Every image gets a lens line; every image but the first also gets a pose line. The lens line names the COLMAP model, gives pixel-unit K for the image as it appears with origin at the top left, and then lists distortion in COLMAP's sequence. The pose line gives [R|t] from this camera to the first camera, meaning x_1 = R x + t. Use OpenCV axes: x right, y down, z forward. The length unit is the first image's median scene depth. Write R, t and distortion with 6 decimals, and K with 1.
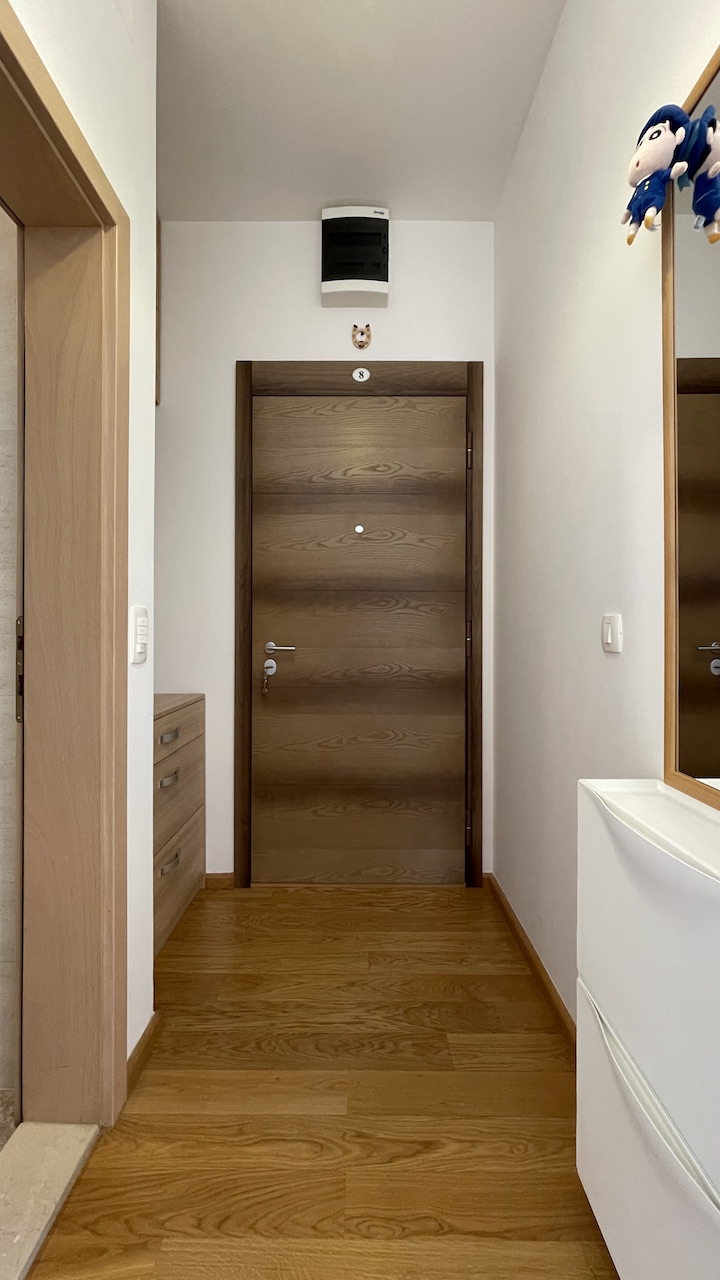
lens RADIAL K [[515.4, 0, 360.0], [0, 515.4, 640.0], [0, 0, 1]] dist [0.000882, -0.003270]
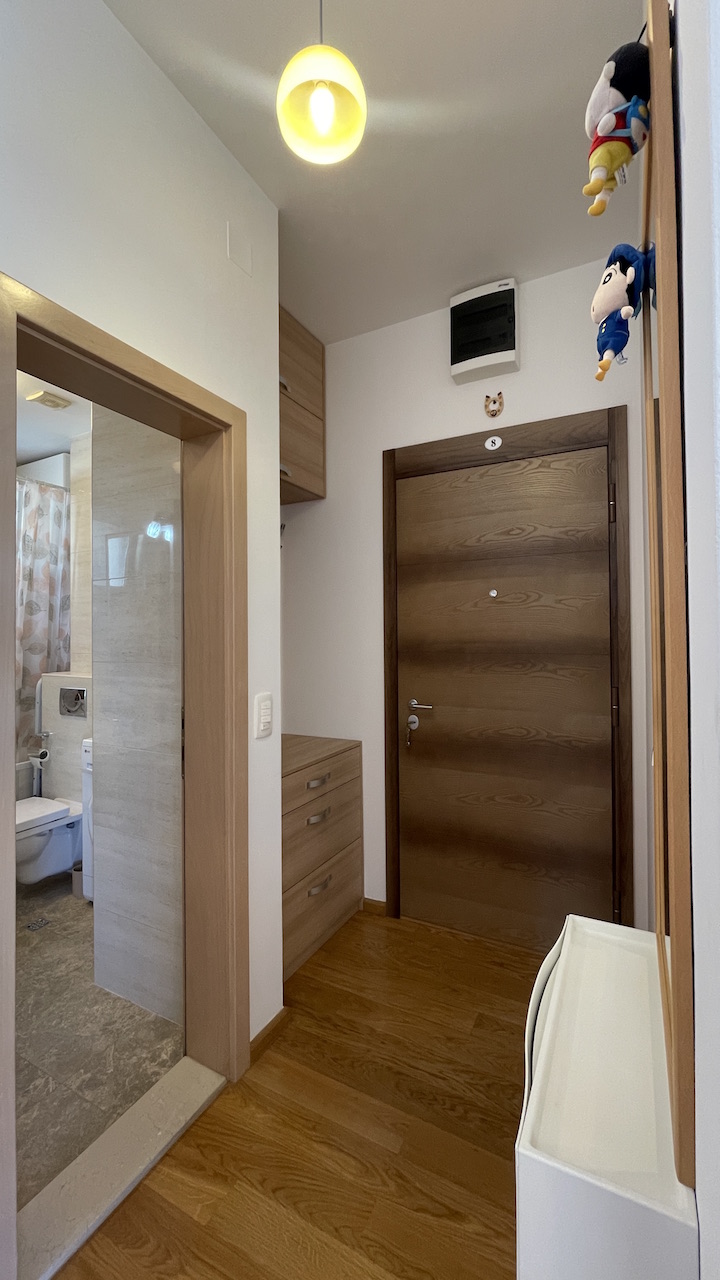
lens RADIAL K [[524.0, 0, 360.0], [0, 524.0, 640.0], [0, 0, 1]] dist [-0.000747, -0.000731]
pose [[0.883298, -0.003974, -0.468795, 0.254300], [0.001632, 0.999984, -0.005403, -0.119245], [0.468809, 0.004008, 0.883291, -0.039169]]
